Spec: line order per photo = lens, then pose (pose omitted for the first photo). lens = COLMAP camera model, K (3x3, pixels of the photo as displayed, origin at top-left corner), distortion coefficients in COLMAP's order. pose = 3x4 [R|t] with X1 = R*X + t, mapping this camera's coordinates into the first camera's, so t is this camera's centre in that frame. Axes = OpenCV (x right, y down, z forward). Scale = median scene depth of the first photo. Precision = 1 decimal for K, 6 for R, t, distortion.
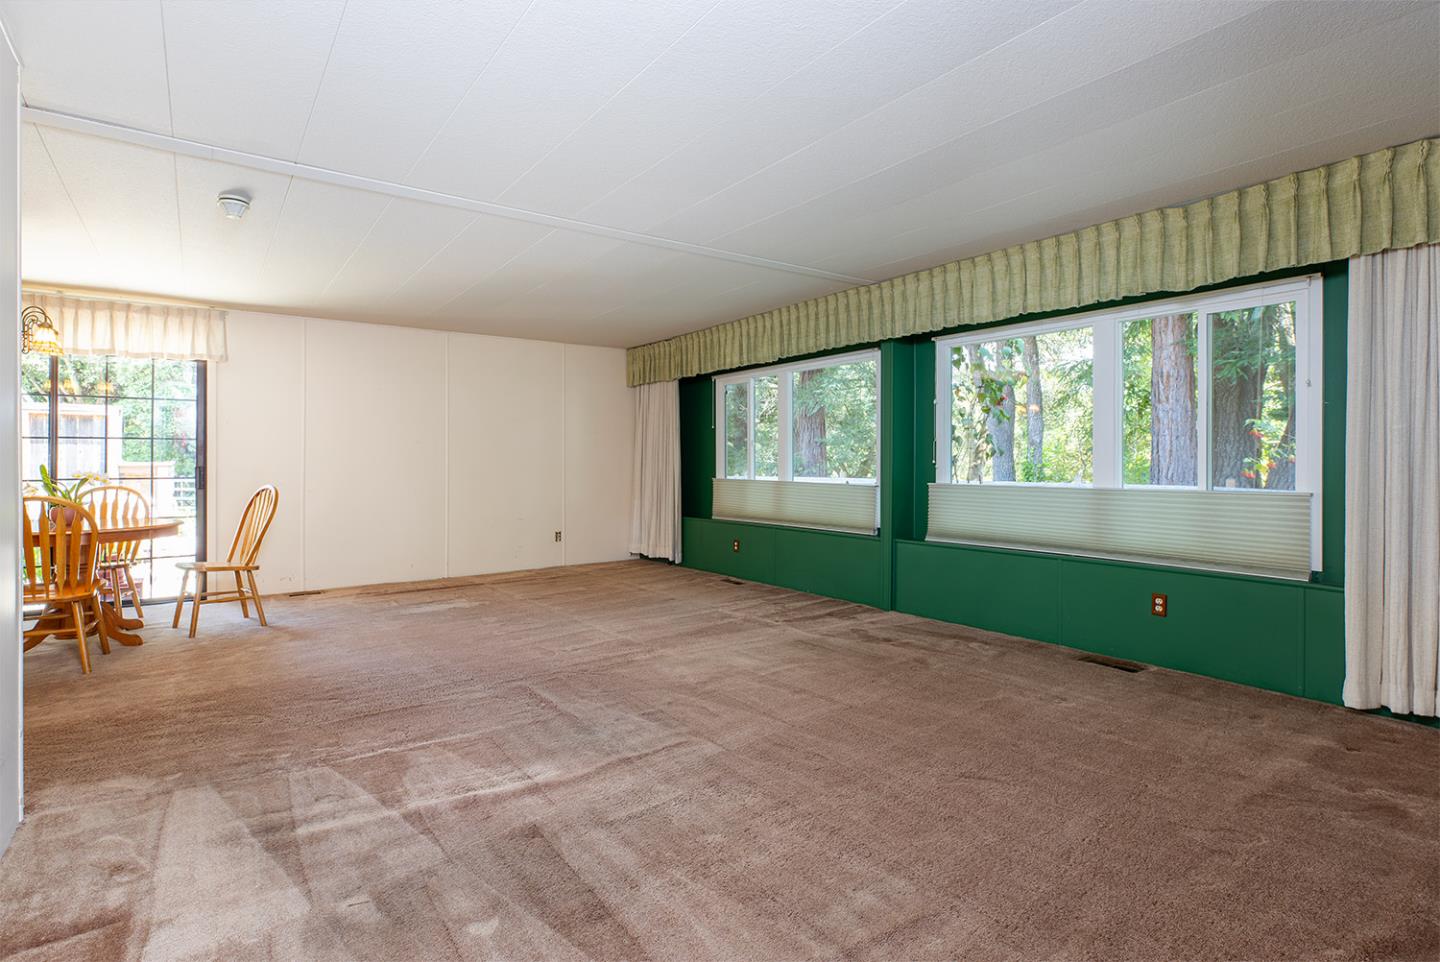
lens RADIAL K [[730.4, 0, 720.0], [0, 730.4, 481.0], [0, 0, 1]] dist [-0.002947, -0.000438]
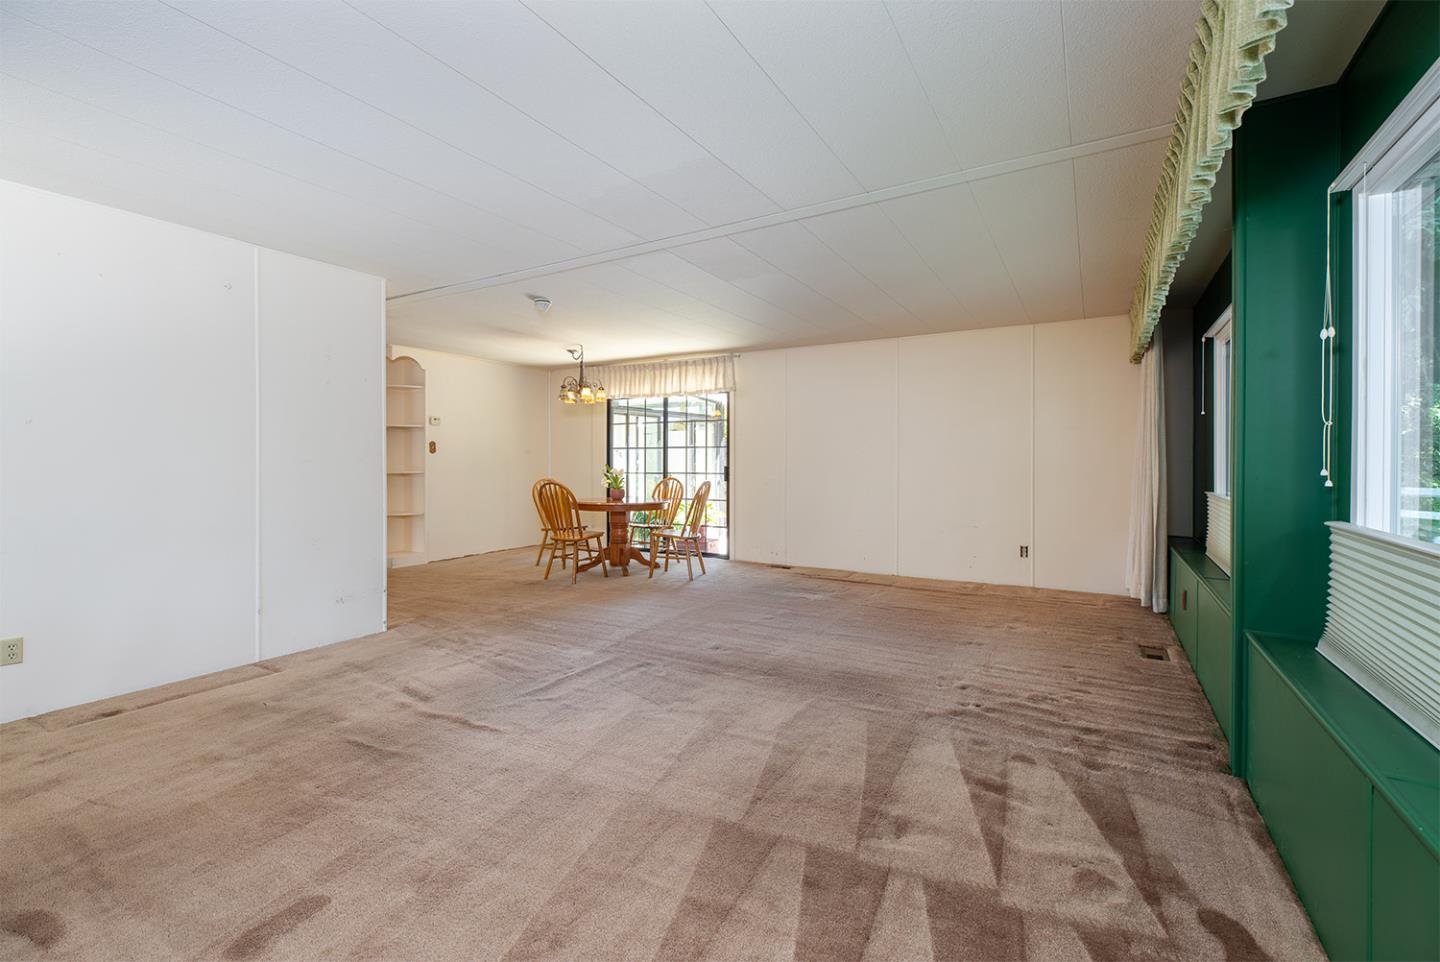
lens RADIAL K [[683.7, 0, 711.6], [0, 683.7, 466.8], [0, 0, 1]] dist [-0.000230, 0.000420]
pose [[0.355945, 0.010861, -0.934444, 0.552812], [-0.027506, 0.999621, 0.001141, -0.020123], [0.934102, 0.025297, 0.356109, 0.519045]]
